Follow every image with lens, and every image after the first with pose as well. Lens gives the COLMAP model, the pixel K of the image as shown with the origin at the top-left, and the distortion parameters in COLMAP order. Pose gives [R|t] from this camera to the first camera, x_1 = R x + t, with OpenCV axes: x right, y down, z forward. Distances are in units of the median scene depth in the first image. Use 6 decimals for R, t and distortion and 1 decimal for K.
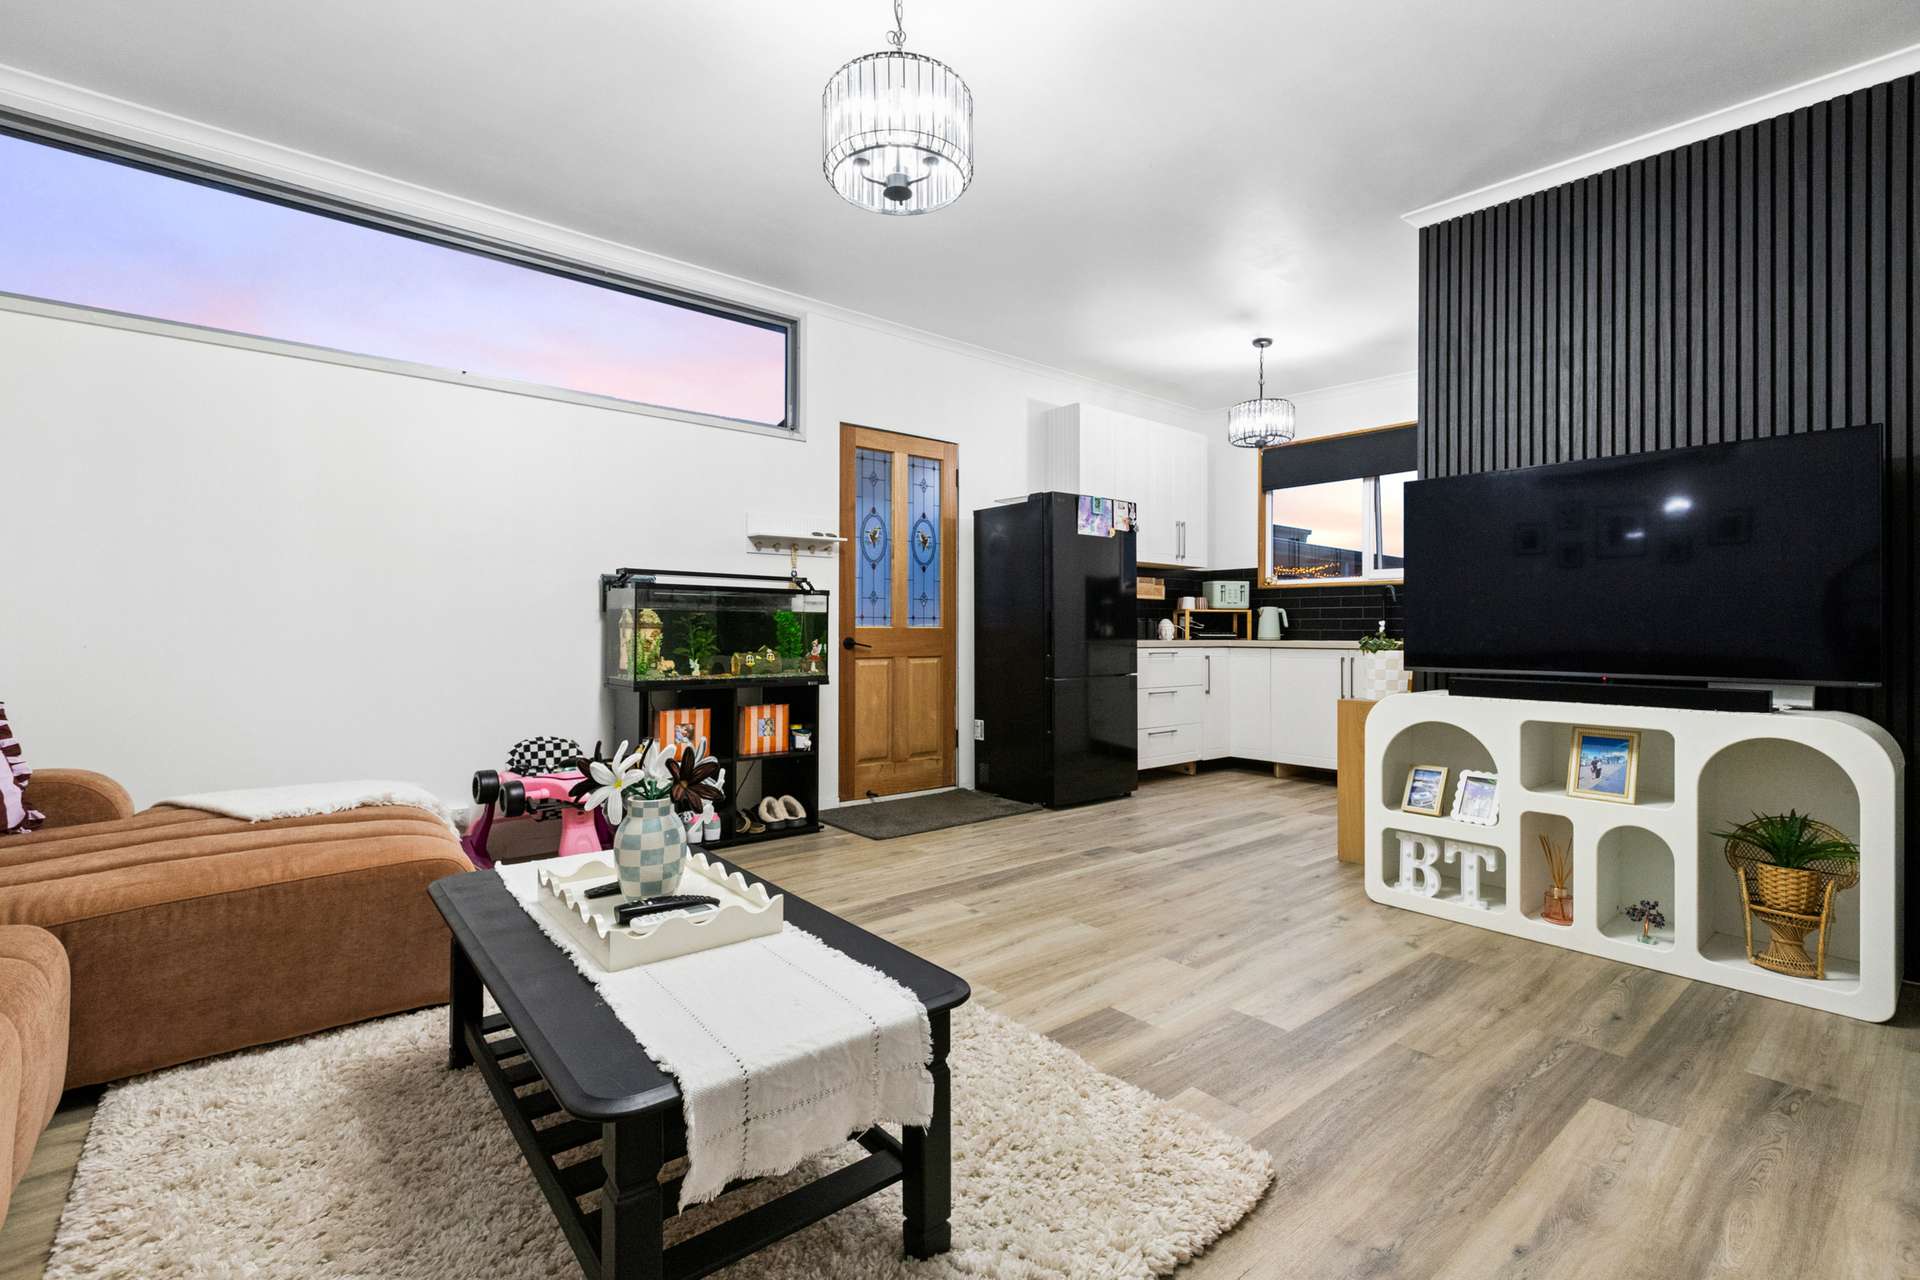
lens RADIAL K [[852.1, 0, 958.2], [0, 852.1, 619.6], [0, 0, 1]] dist [-0.001589, 0.000008]
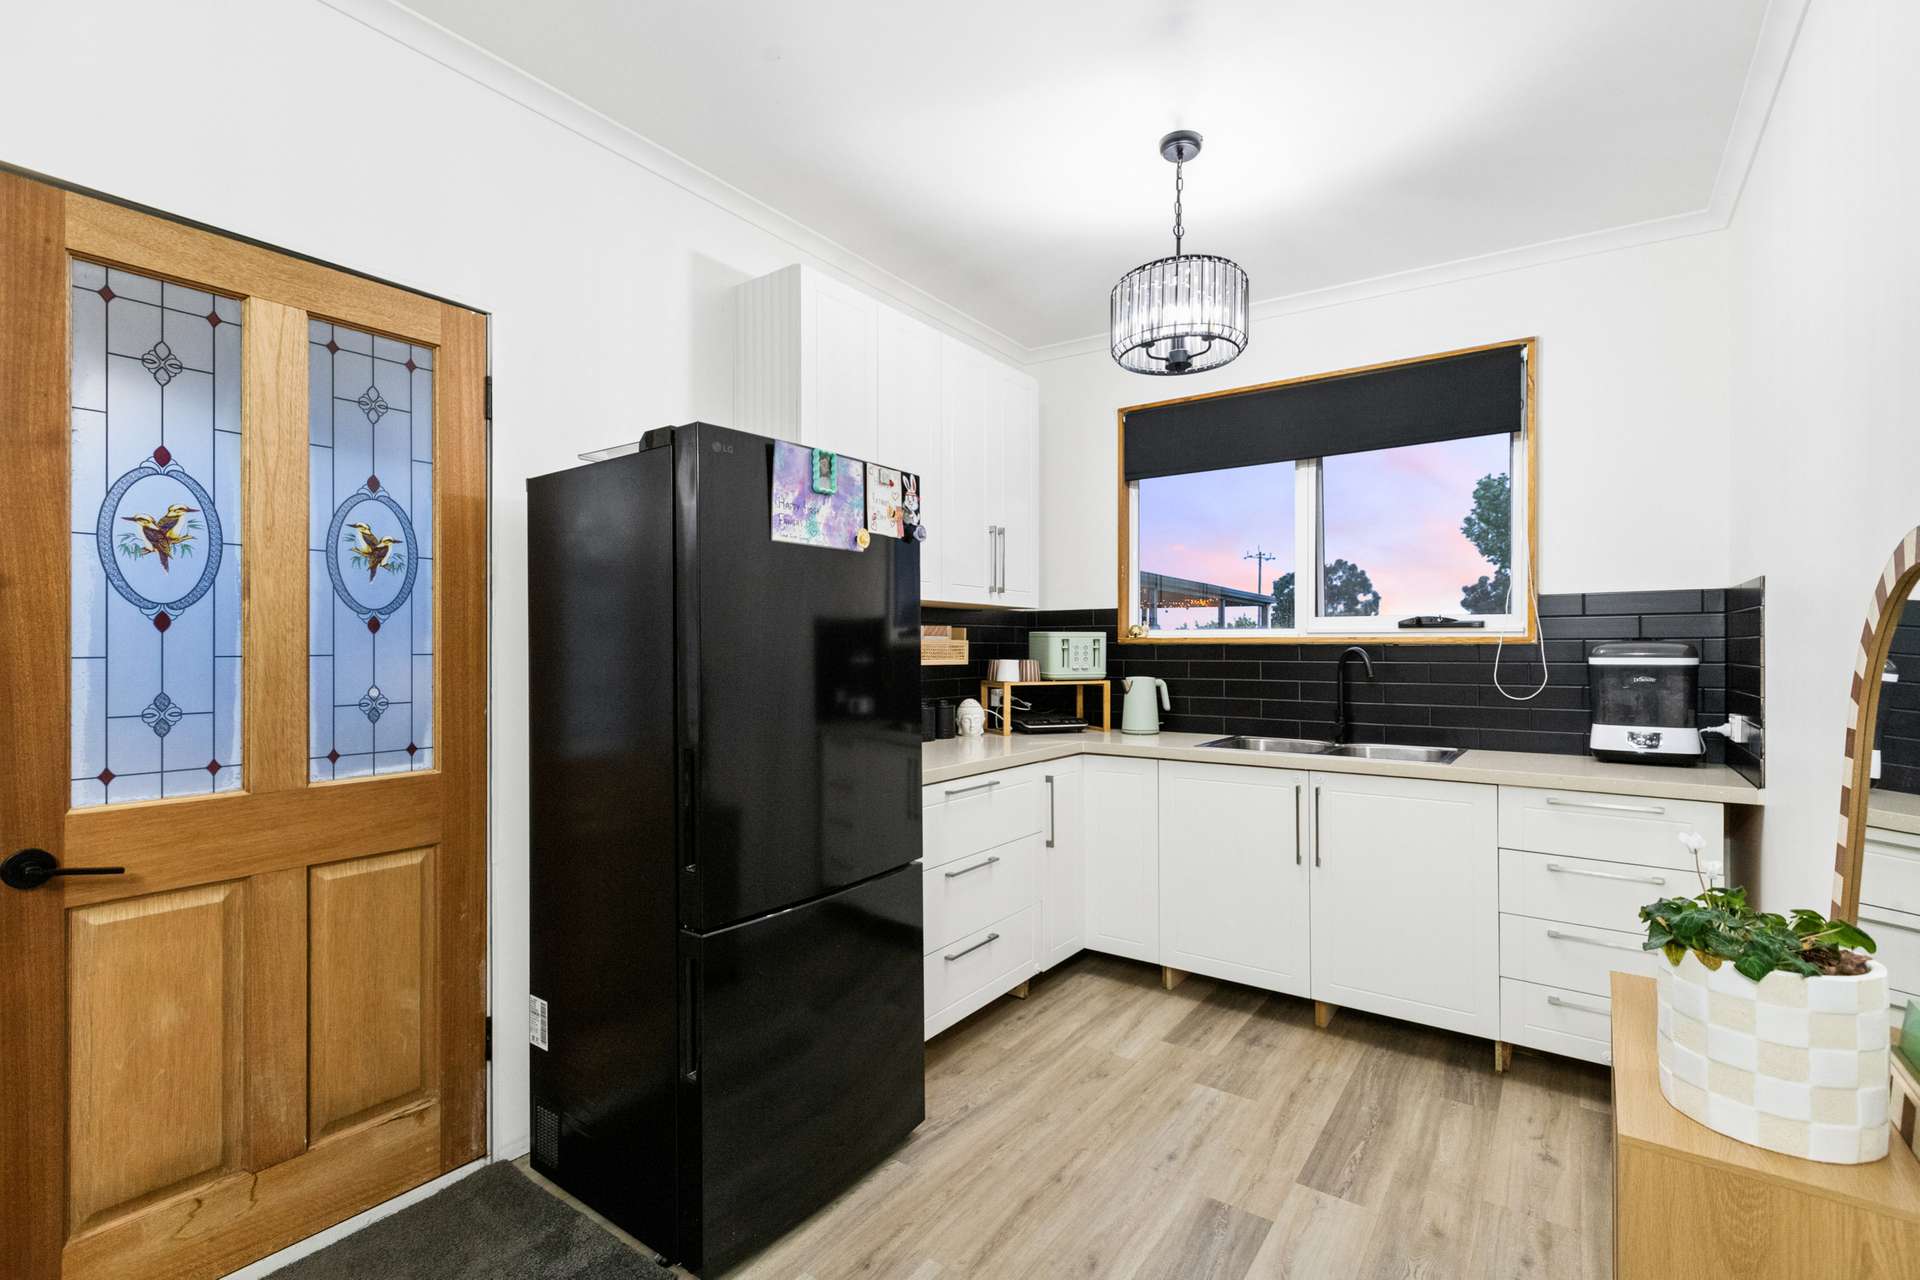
lens RADIAL K [[852.1, 0, 958.2], [0, 852.1, 619.6], [0, 0, 1]] dist [-0.001589, 0.000008]
pose [[0.967514, 0.002092, 0.252807, 0.100990], [0.002533, 0.999835, -0.017967, -0.046703], [-0.252803, 0.018023, 0.967350, 0.492697]]
